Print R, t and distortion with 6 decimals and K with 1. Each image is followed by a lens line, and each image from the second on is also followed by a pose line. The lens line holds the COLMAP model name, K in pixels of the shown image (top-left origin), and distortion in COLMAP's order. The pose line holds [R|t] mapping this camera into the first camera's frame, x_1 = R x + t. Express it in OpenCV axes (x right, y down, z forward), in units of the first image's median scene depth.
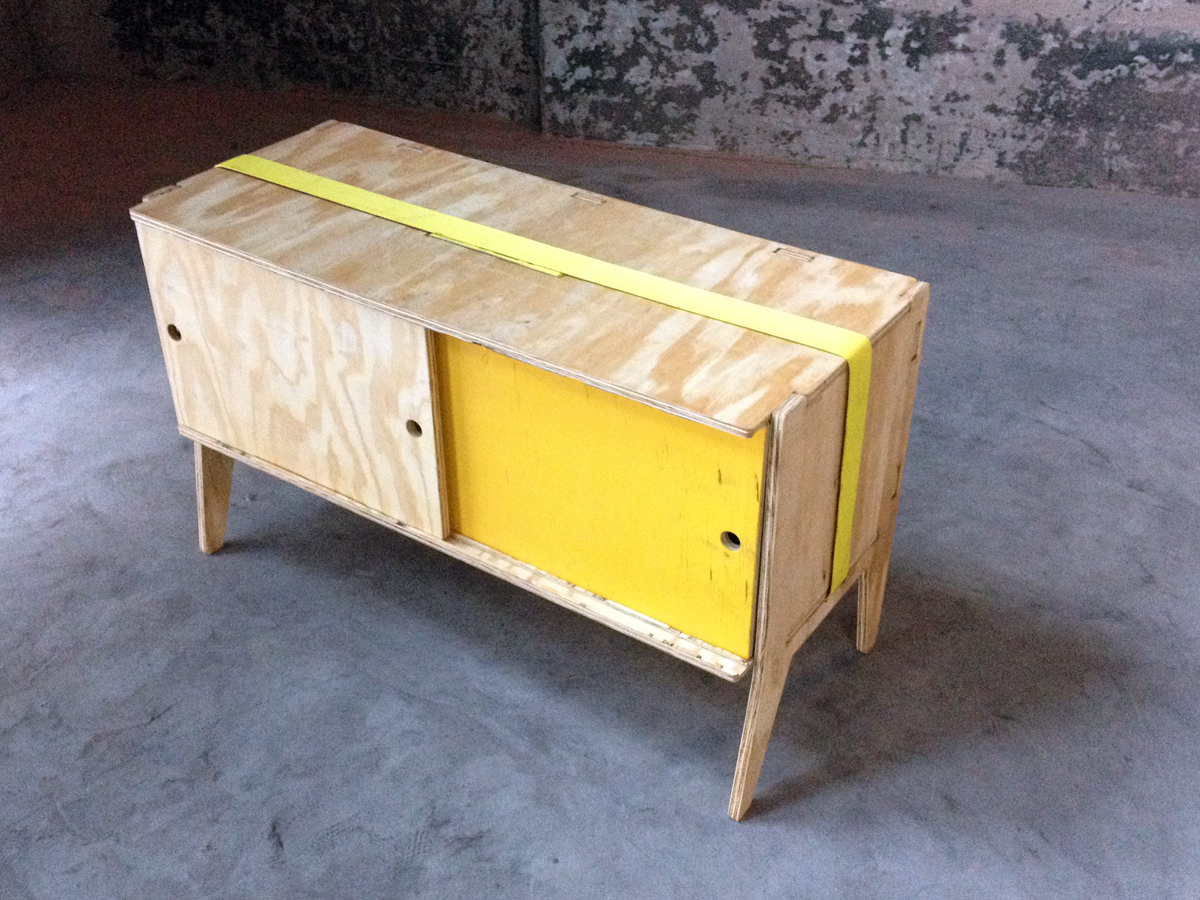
lens RADIAL K [[1237.5, 0, 600.0], [0, 1237.5, 450.0], [0, 0, 1]] dist [0.192667, -0.436158]
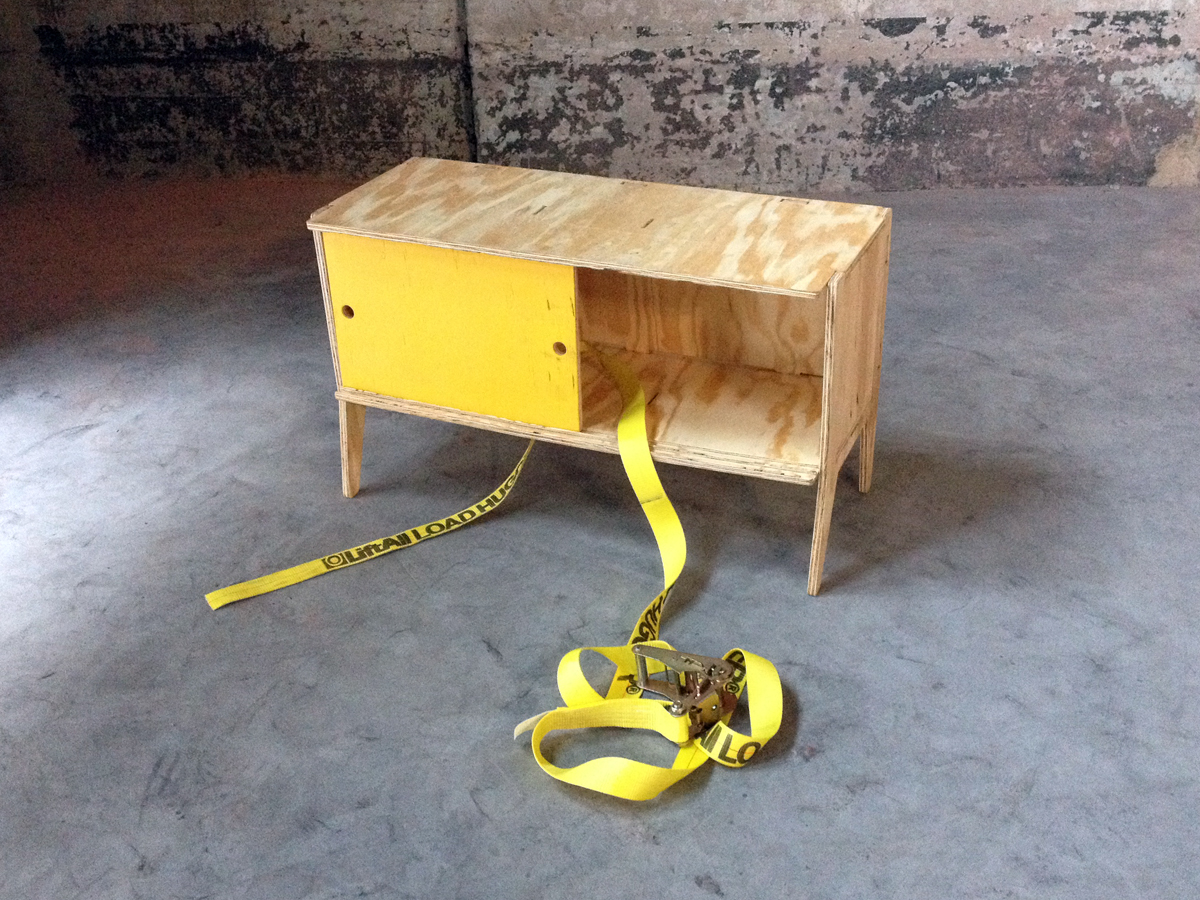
lens RADIAL K [[1237.5, 0, 600.0], [0, 1237.5, 450.0], [0, 0, 1]] dist [0.192667, -0.436158]
pose [[0.980741, -0.120248, 0.153905, -0.161053], [0.132463, 0.988591, -0.071708, 0.100660], [-0.143526, 0.090714, 0.985480, -0.181382]]
